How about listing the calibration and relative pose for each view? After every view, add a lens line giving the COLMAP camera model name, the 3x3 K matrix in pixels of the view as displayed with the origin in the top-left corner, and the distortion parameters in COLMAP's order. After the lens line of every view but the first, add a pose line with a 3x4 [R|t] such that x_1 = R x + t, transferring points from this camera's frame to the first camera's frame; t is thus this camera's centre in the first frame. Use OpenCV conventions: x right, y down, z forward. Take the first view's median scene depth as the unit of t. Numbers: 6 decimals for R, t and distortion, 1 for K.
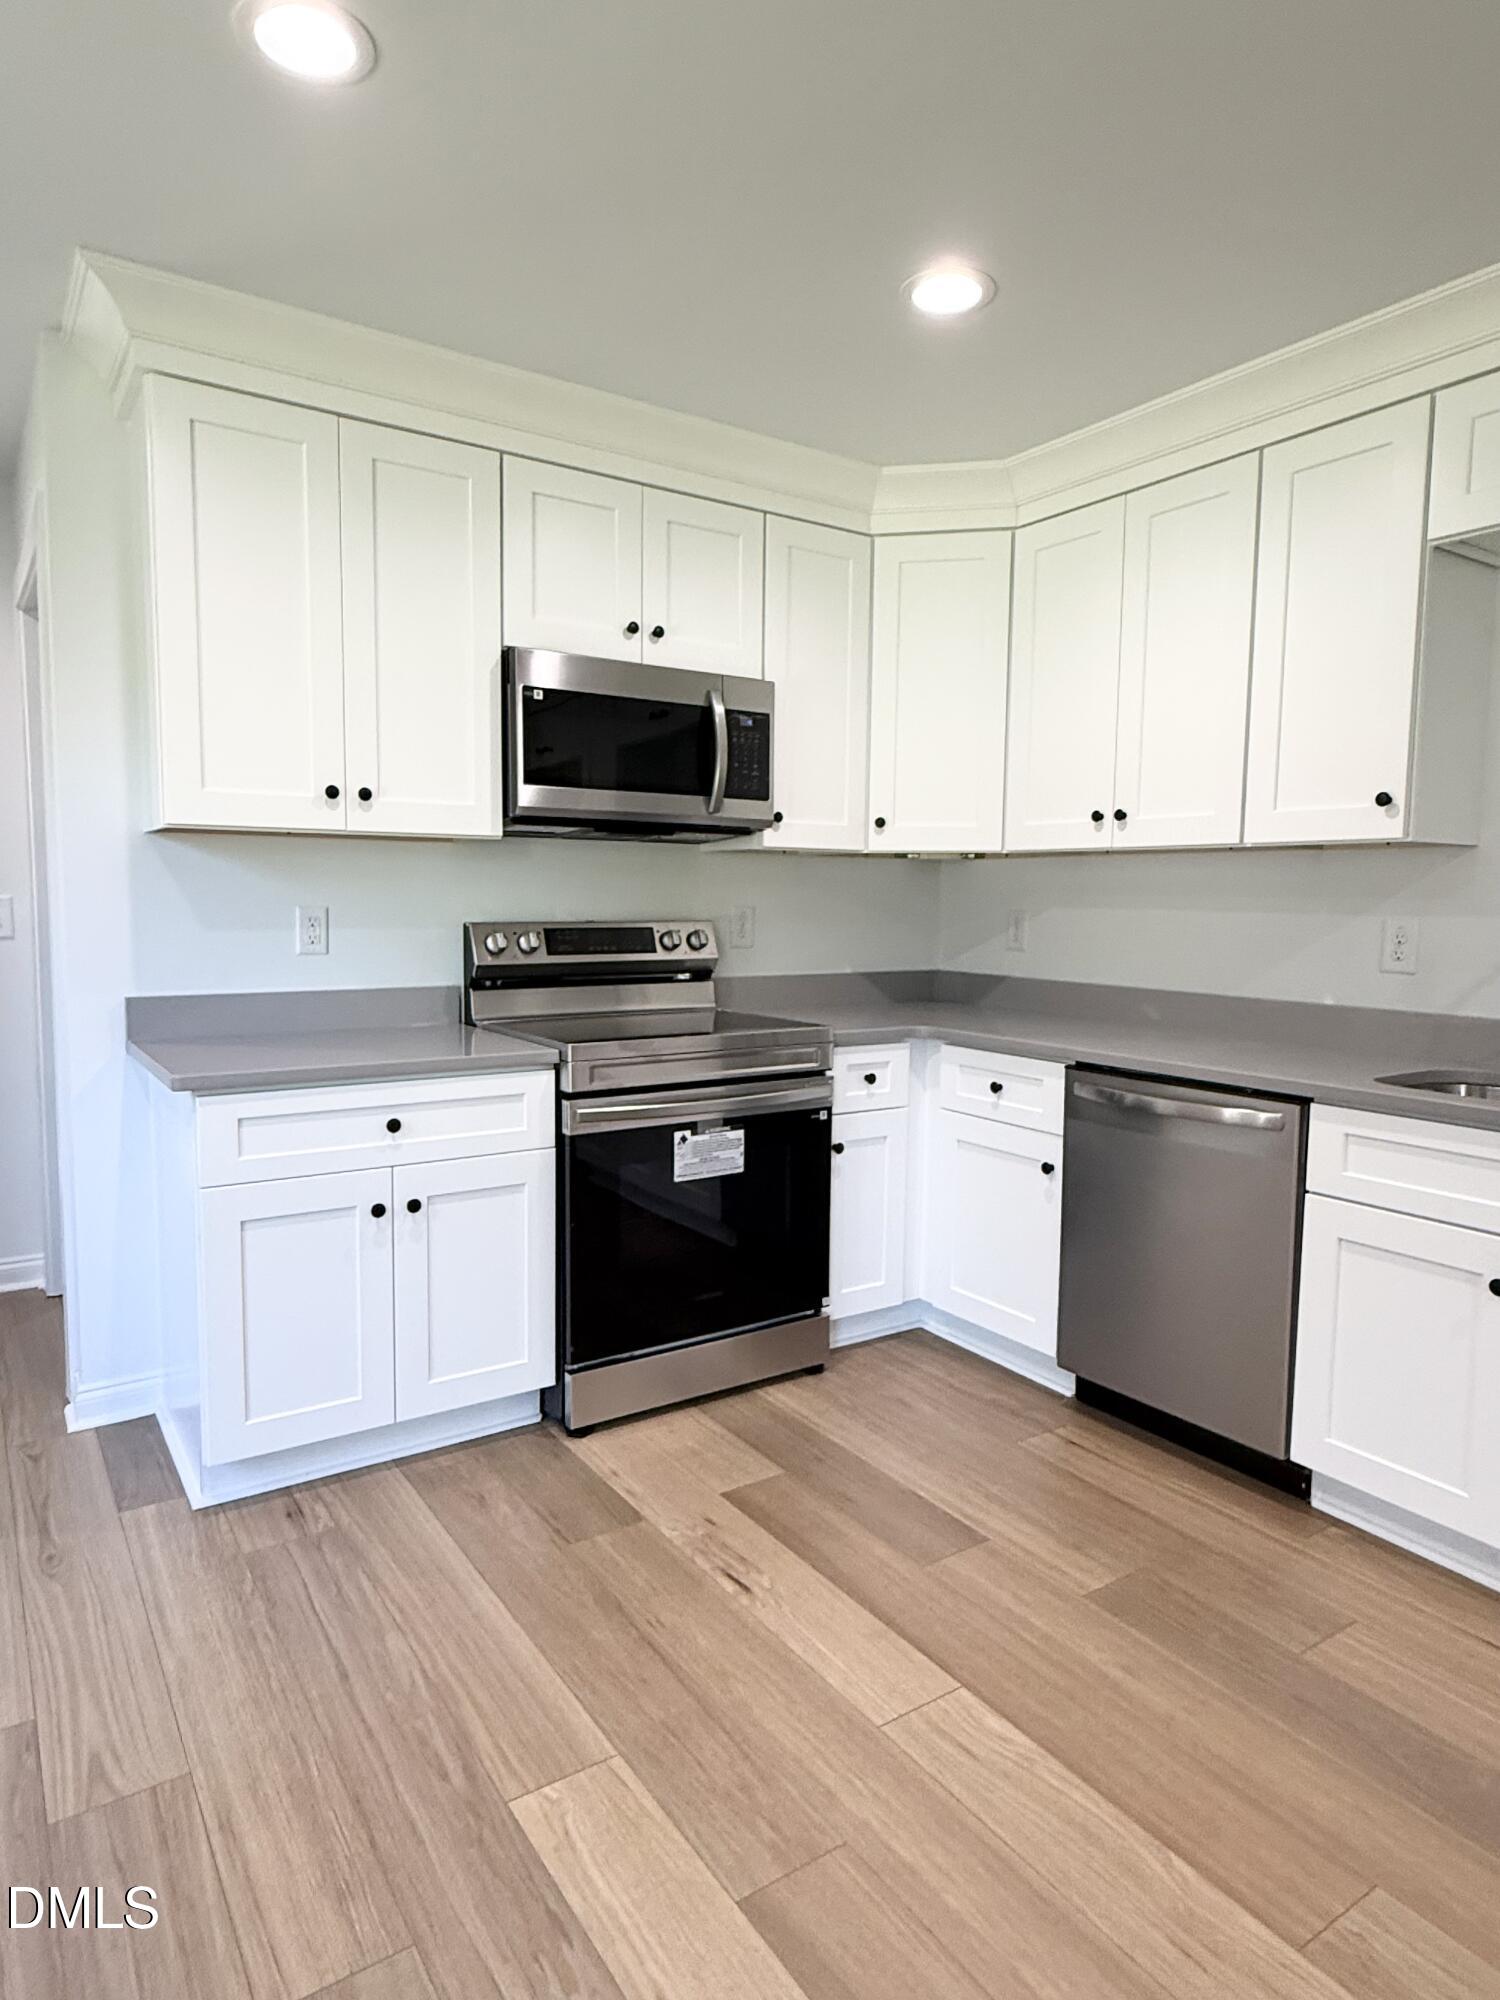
lens RADIAL K [[1187.5, 0, 742.1], [0, 1187.5, 1000.4], [0, 0, 1]] dist [0.007574, -0.001481]
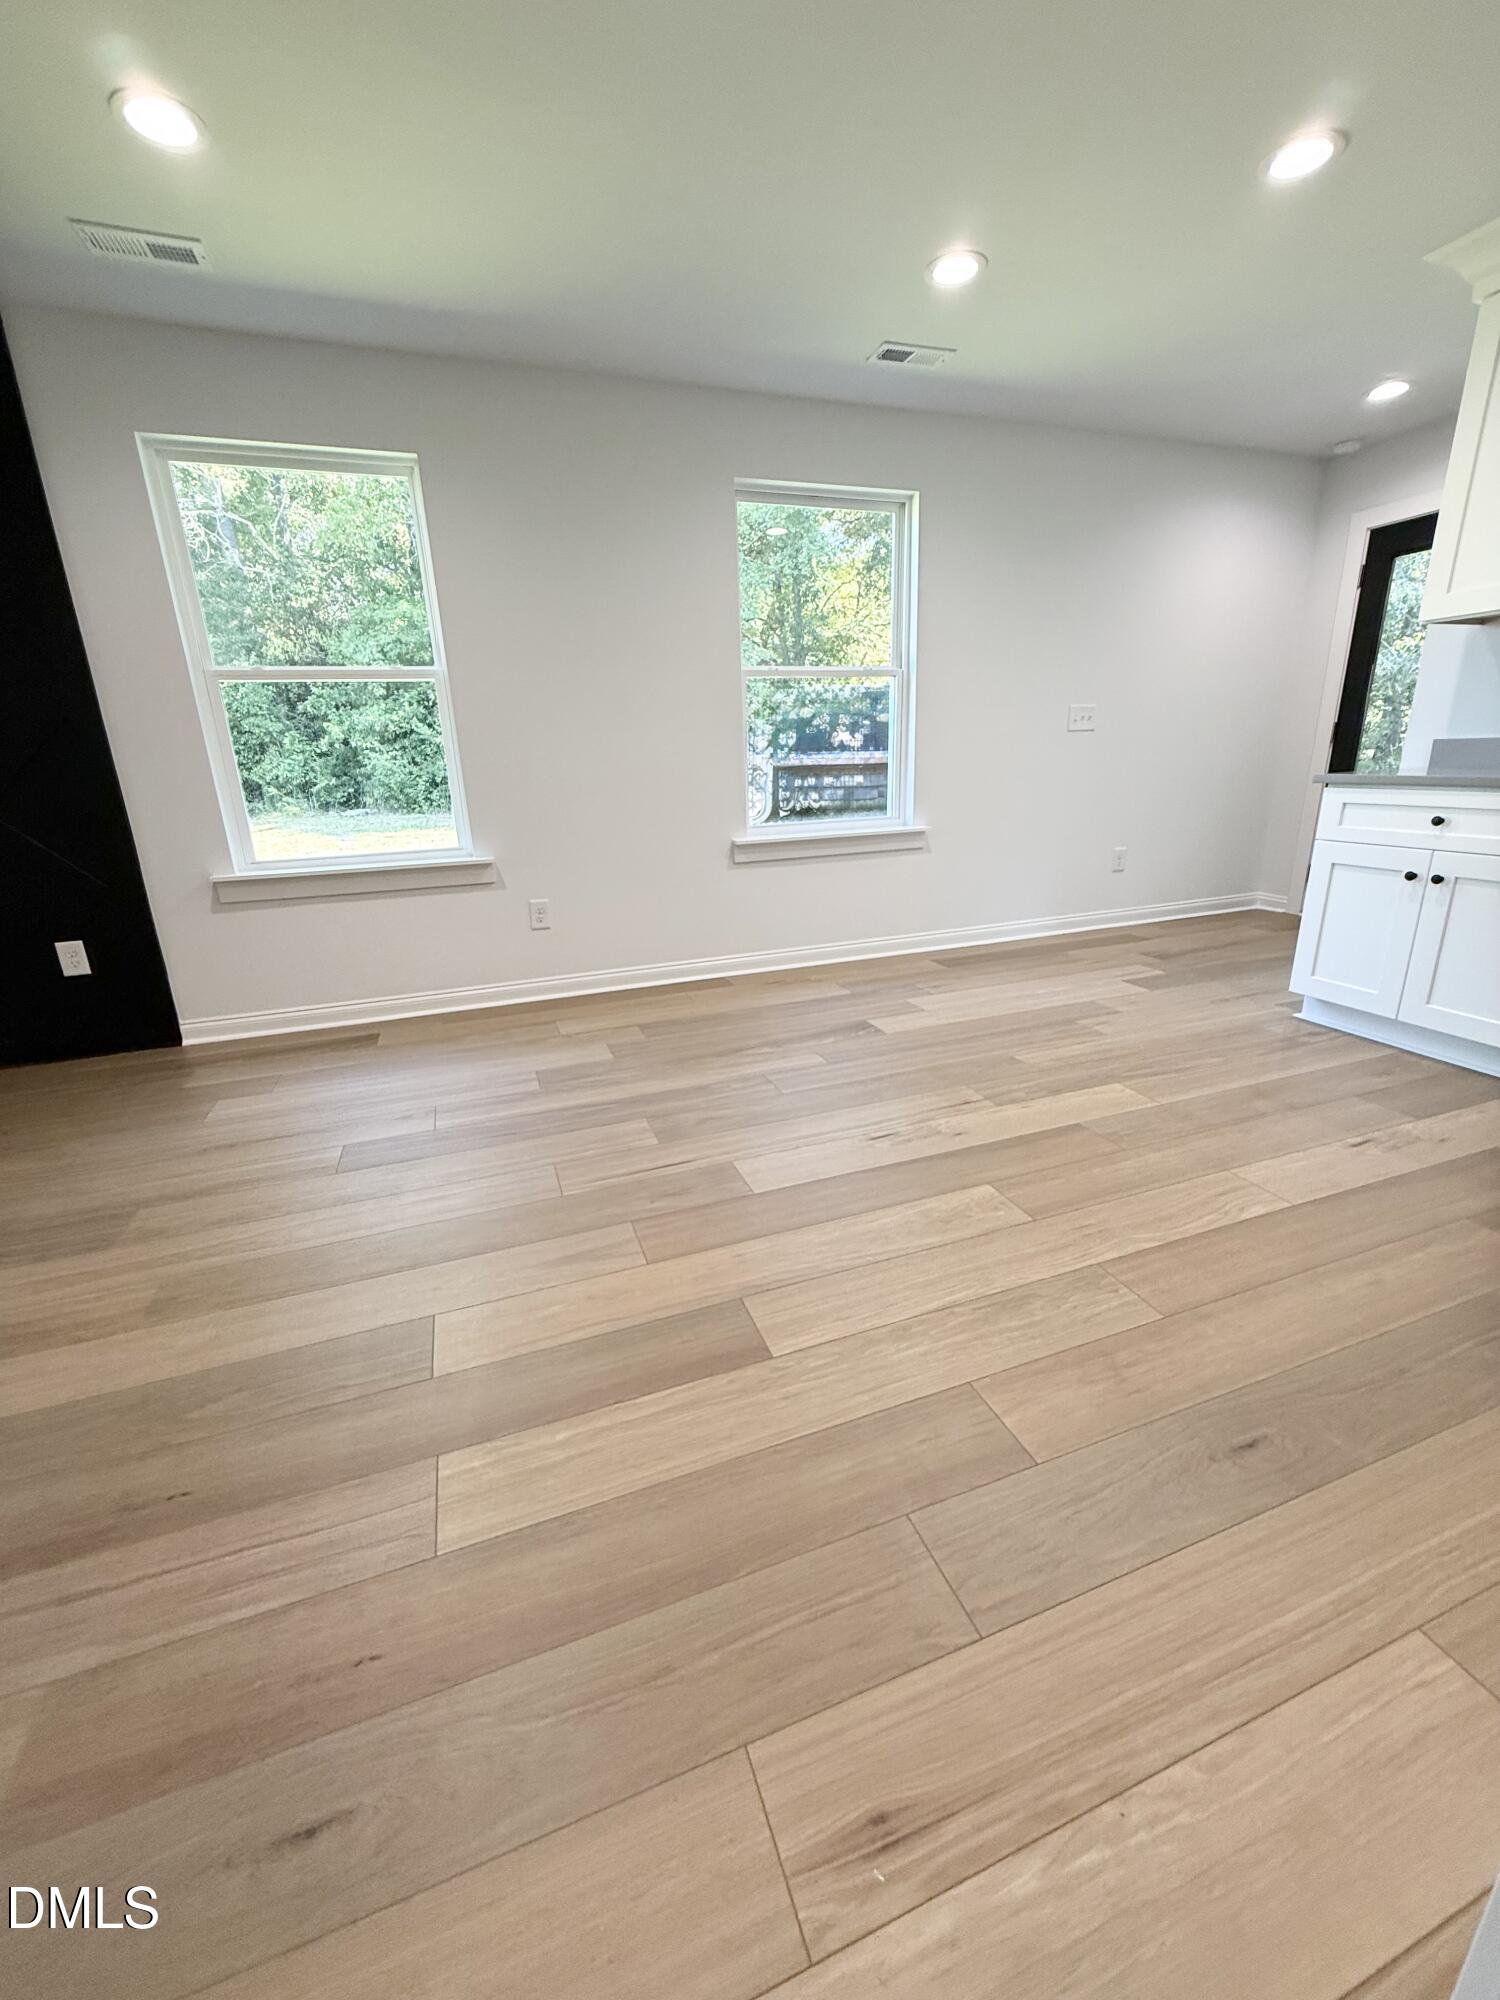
lens RADIAL K [[795.1, 0, 749.4], [0, 795.1, 1000.4], [0, 0, 1]] dist [0.003089, -0.000711]
pose [[-0.235536, 0.281074, -0.930333, 1.009819], [-0.058445, 0.951436, 0.302246, 0.077903], [0.970107, 0.125563, -0.207670, 0.460973]]
